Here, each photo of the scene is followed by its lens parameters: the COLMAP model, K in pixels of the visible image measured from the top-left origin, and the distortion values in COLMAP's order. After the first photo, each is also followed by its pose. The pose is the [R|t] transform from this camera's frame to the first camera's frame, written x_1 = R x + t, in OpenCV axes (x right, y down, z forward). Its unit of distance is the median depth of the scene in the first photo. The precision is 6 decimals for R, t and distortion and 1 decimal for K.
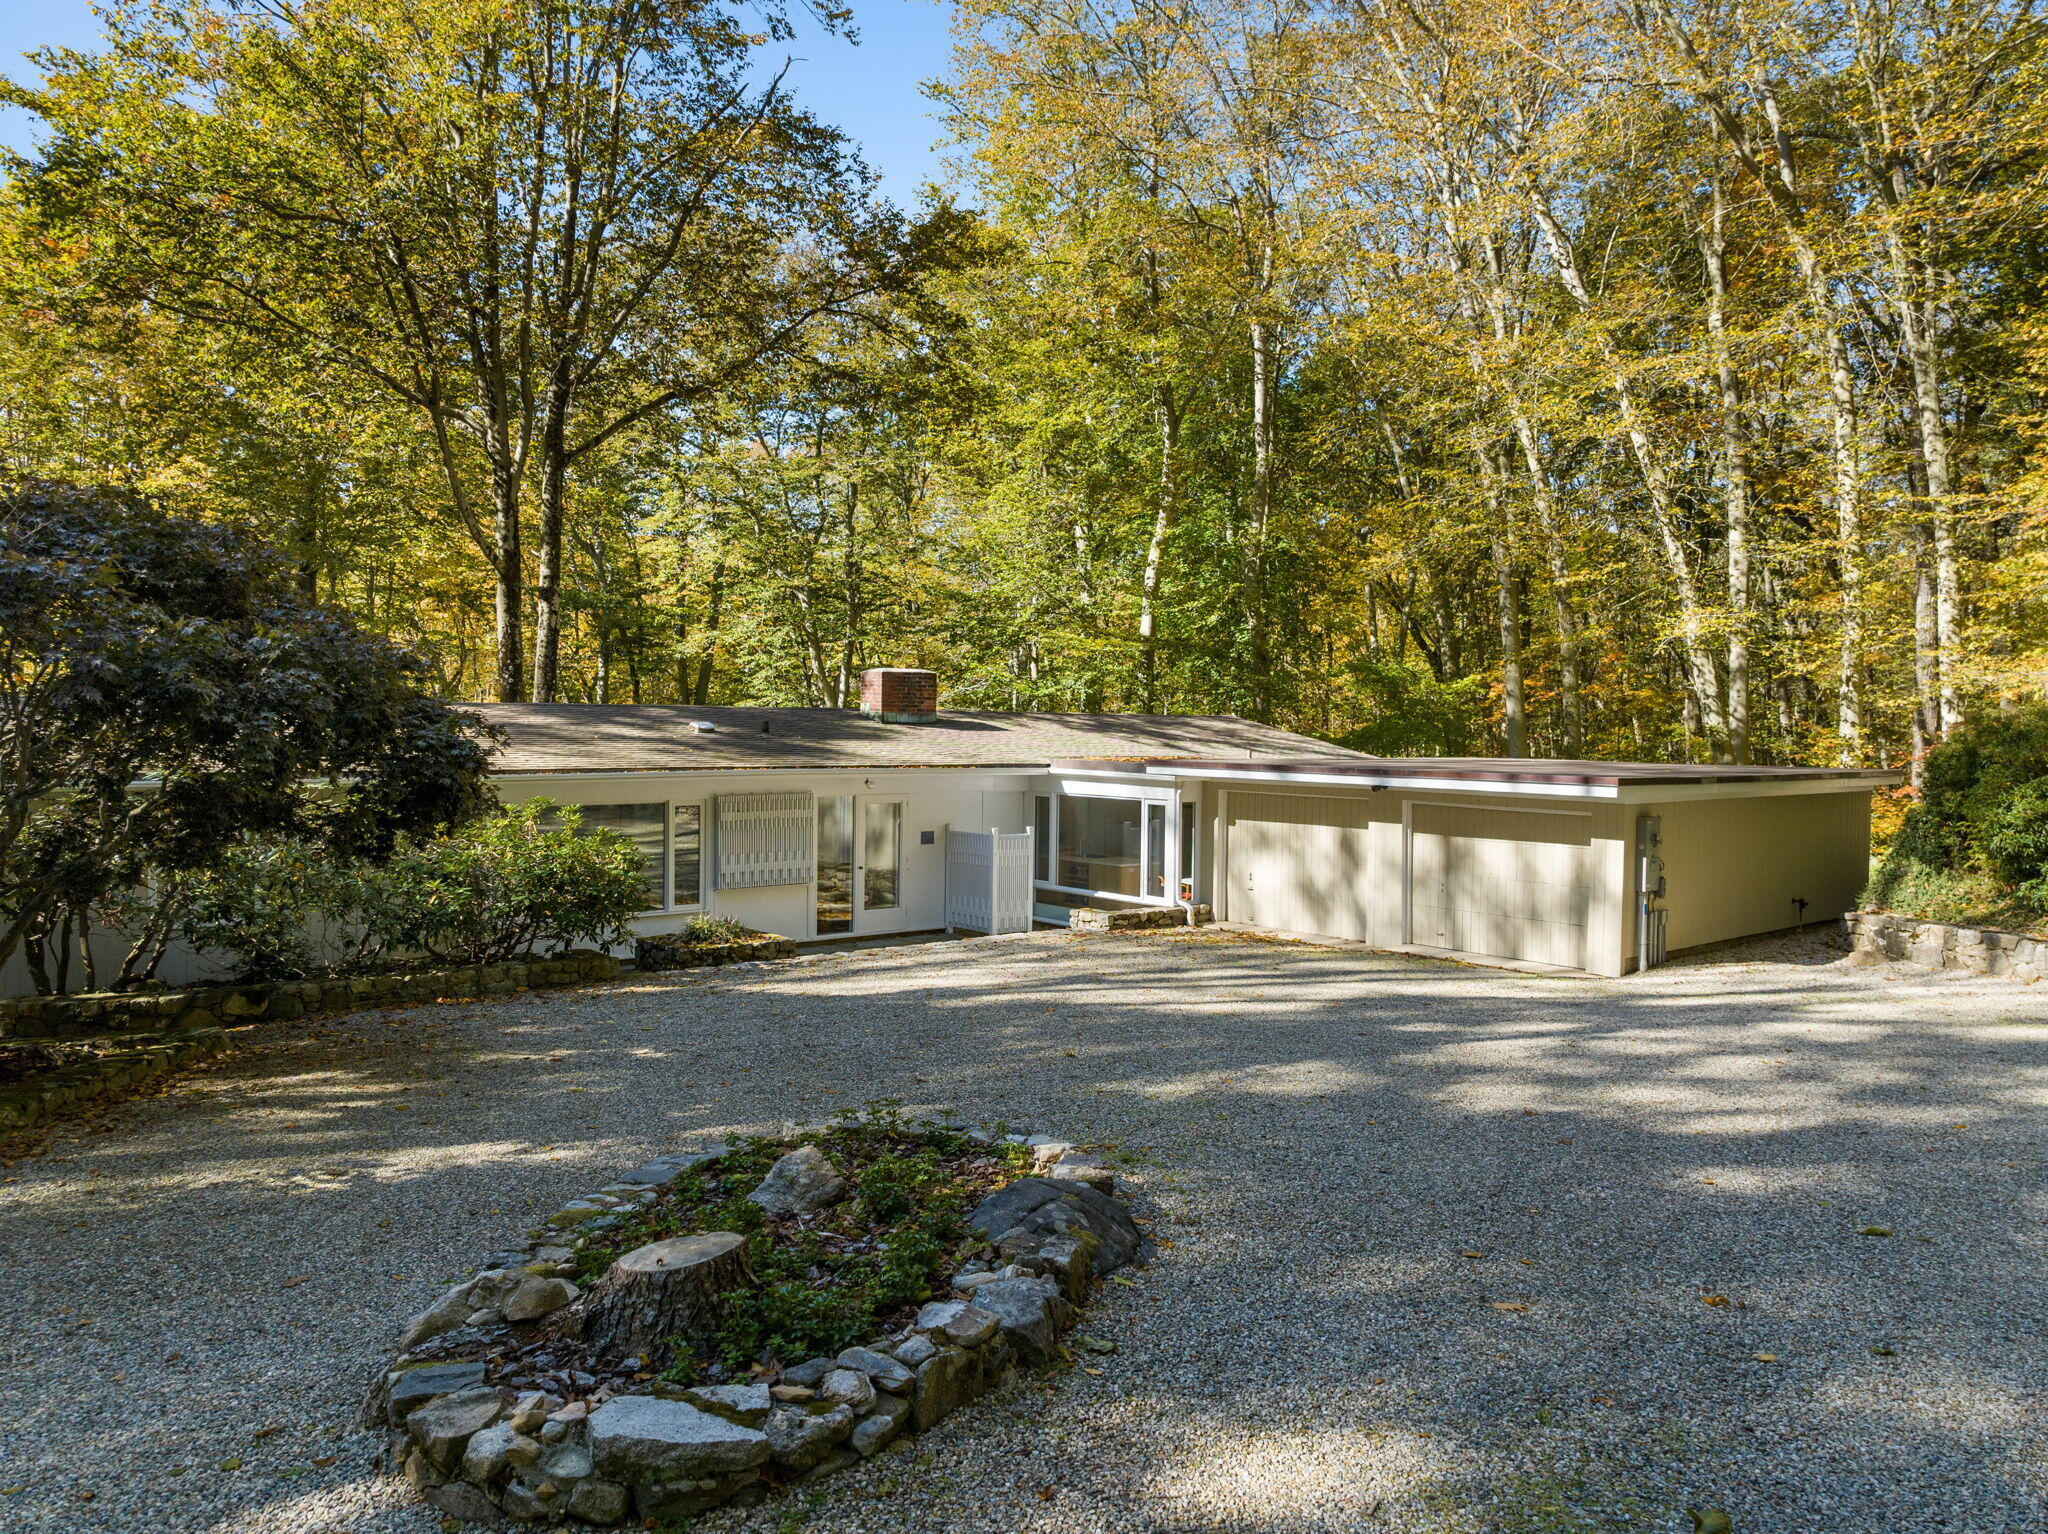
lens RADIAL K [[1470.2, 0, 1024.0], [0, 1470.2, 767.0], [0, 0, 1]] dist [0.003167, -0.038473]
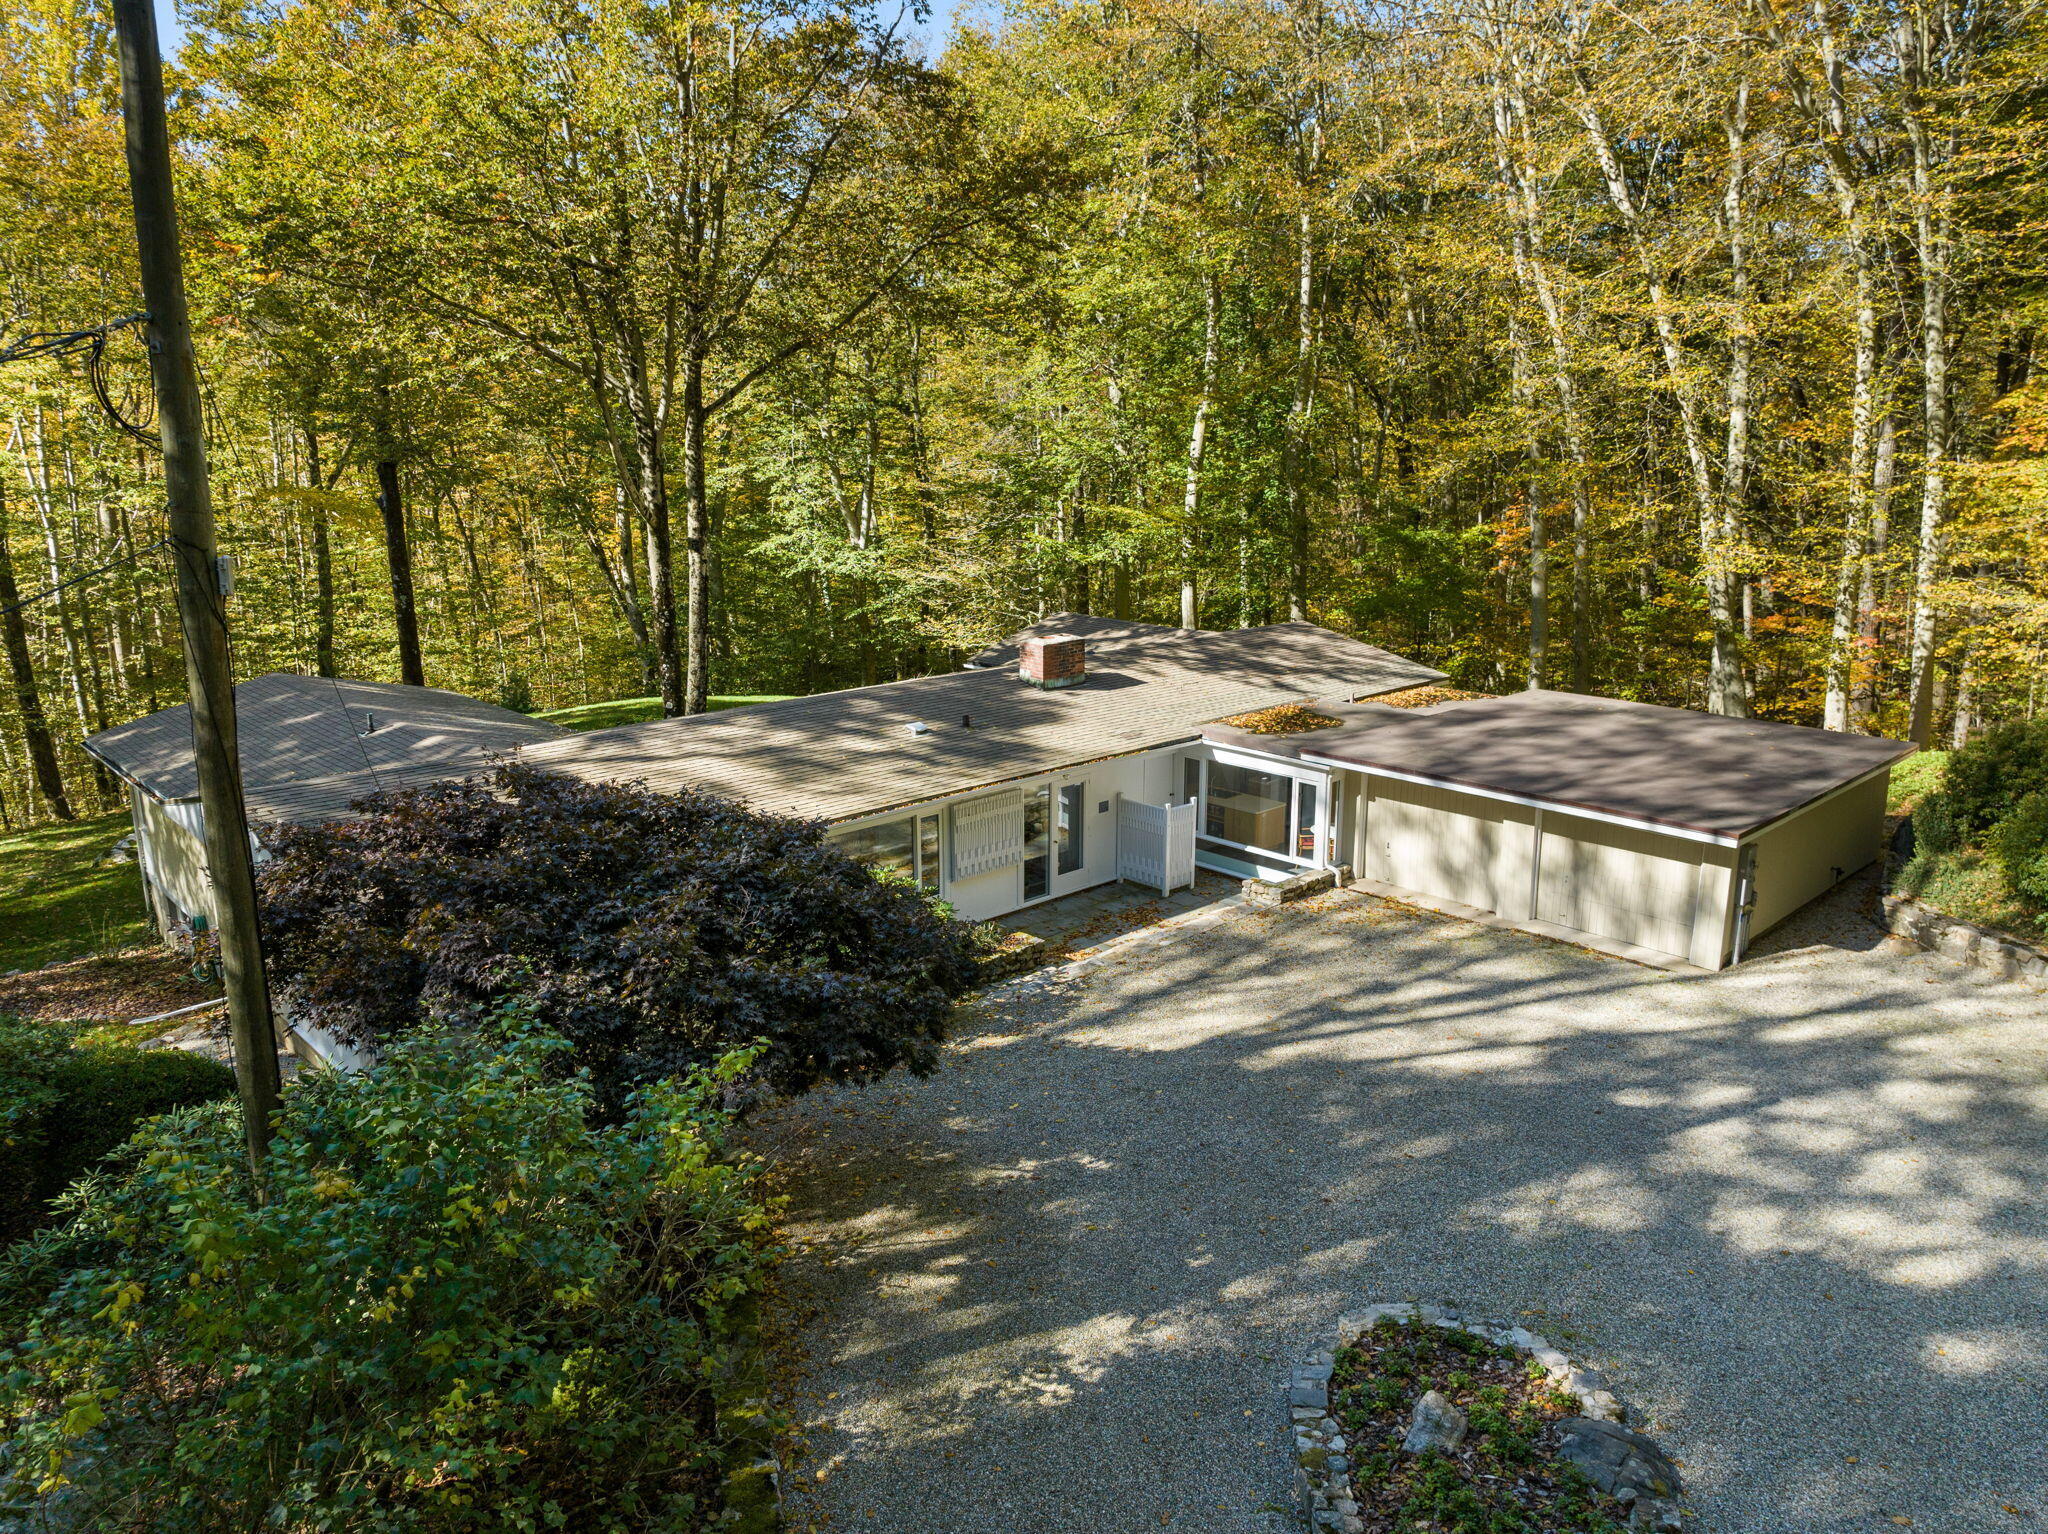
lens RADIAL K [[1447.5, 0, 1024.0], [0, 1447.5, 767.0], [0, 0, 1]] dist [-0.022140, 0.004588]
pose [[0.997665, -0.031071, 0.060827, -0.192100], [0.017899, 0.978353, 0.206167, -0.214388], [-0.065916, -0.204597, 0.976624, -0.104190]]
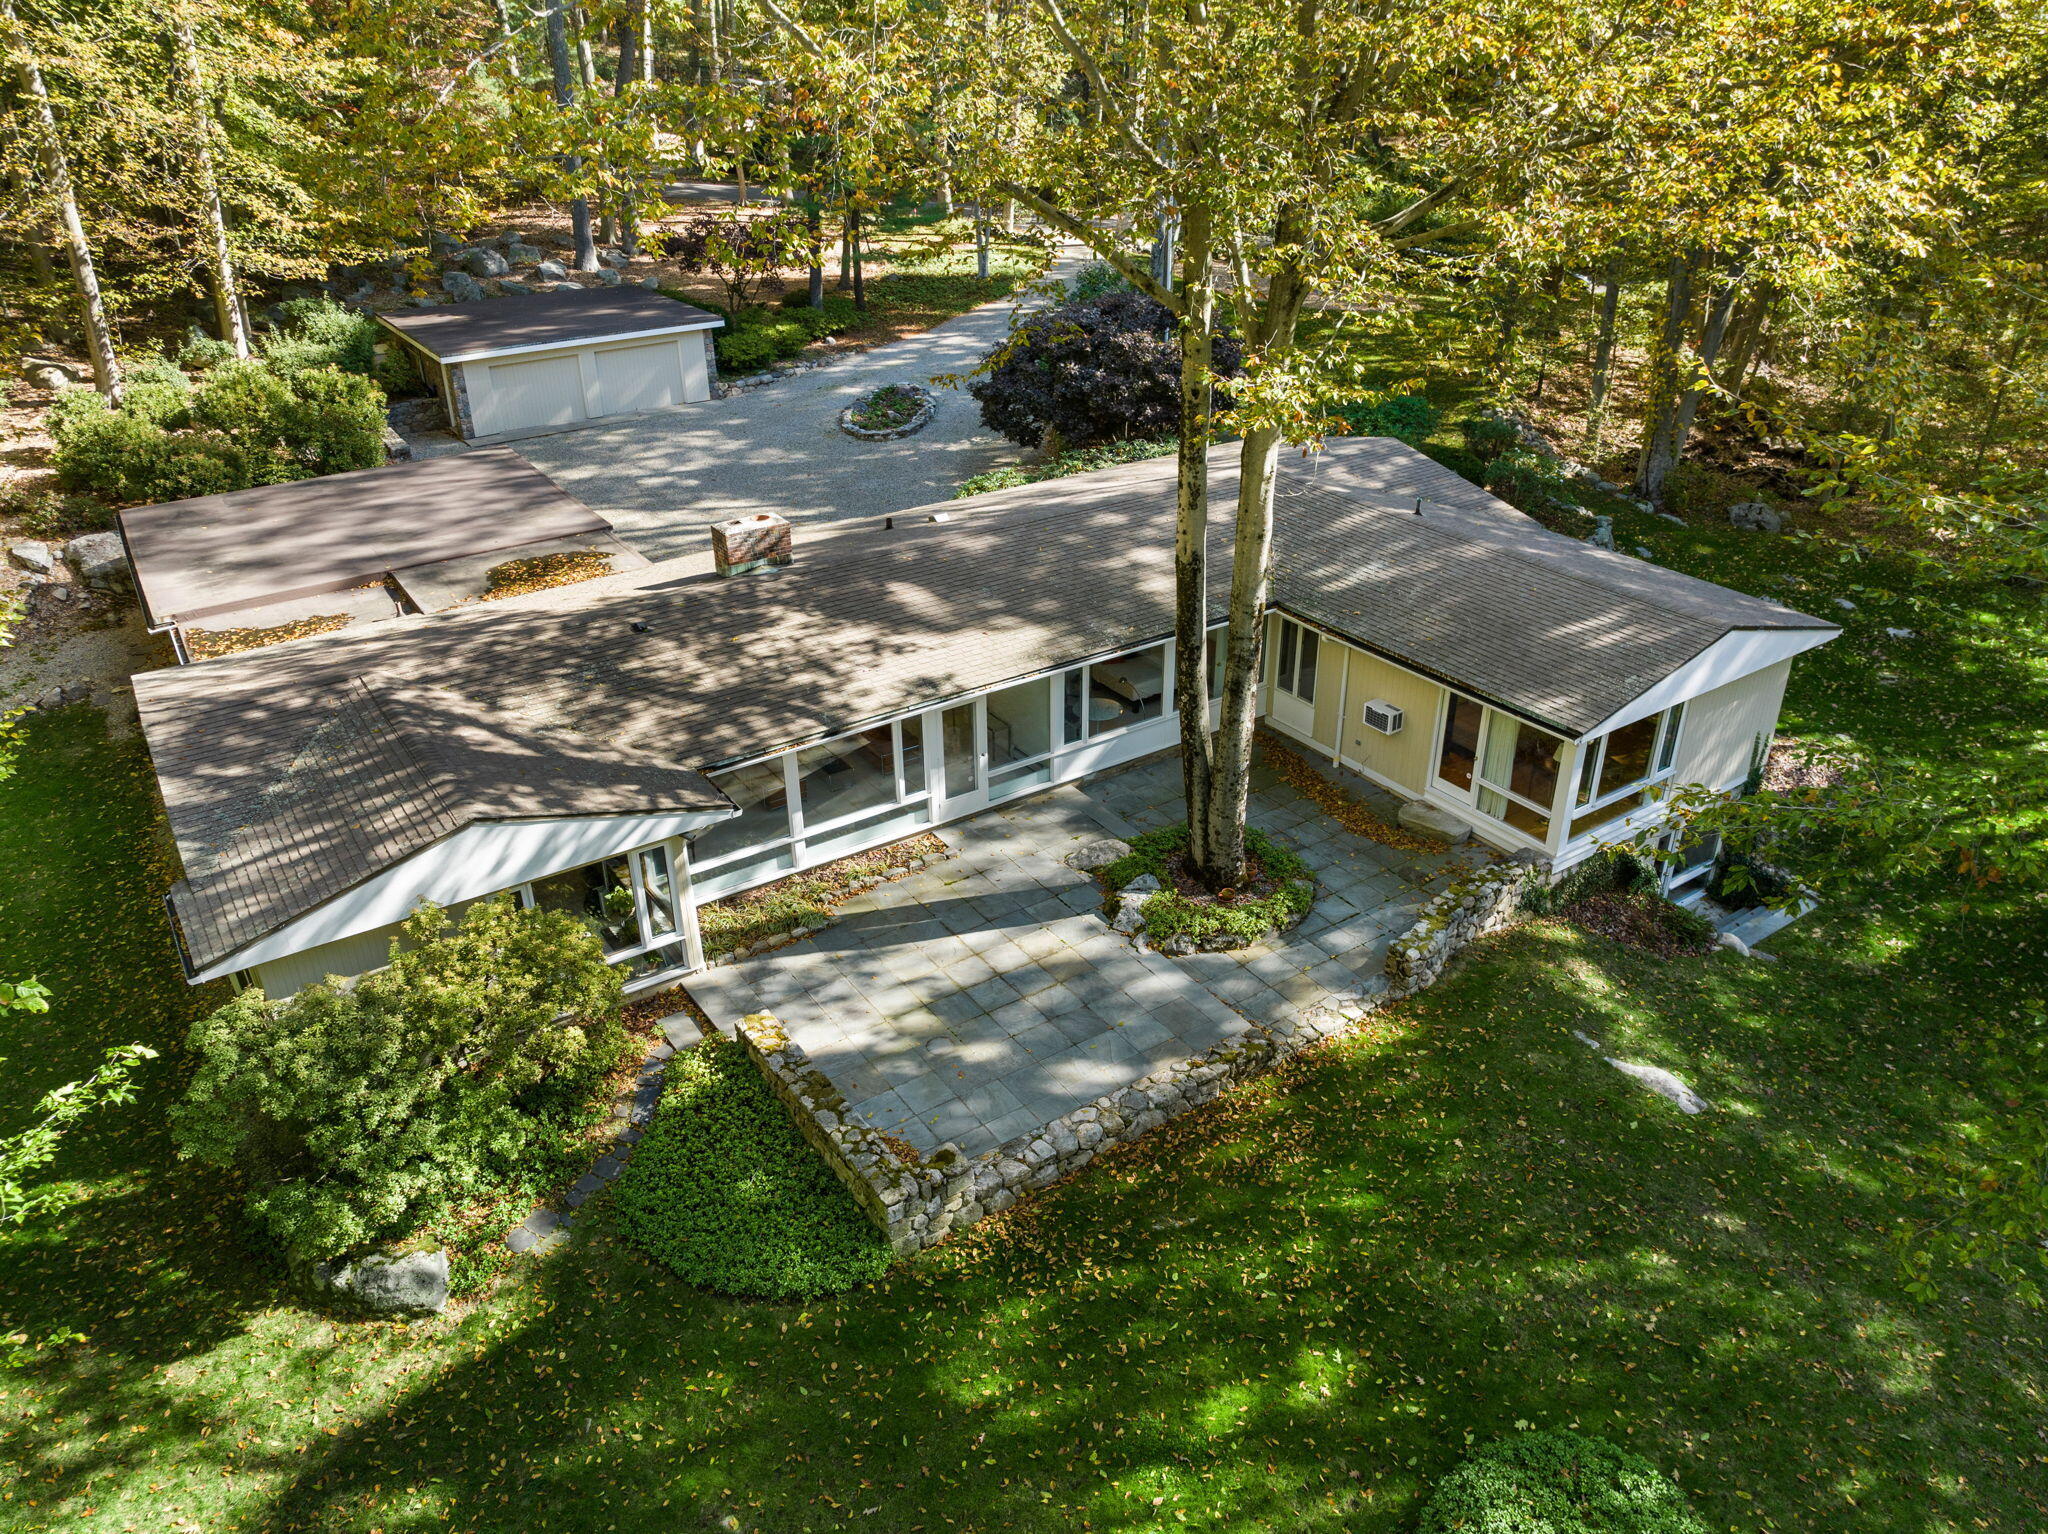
lens RADIAL K [[1447.5, 0, 1024.0], [0, 1447.5, 767.0], [0, 0, 1]] dist [-0.022140, 0.004588]
pose [[-0.995817, -0.048422, 0.077480, -0.373737], [-0.004468, 0.872808, 0.488044, -0.423215], [-0.091258, 0.485656, -0.869373, 2.052087]]
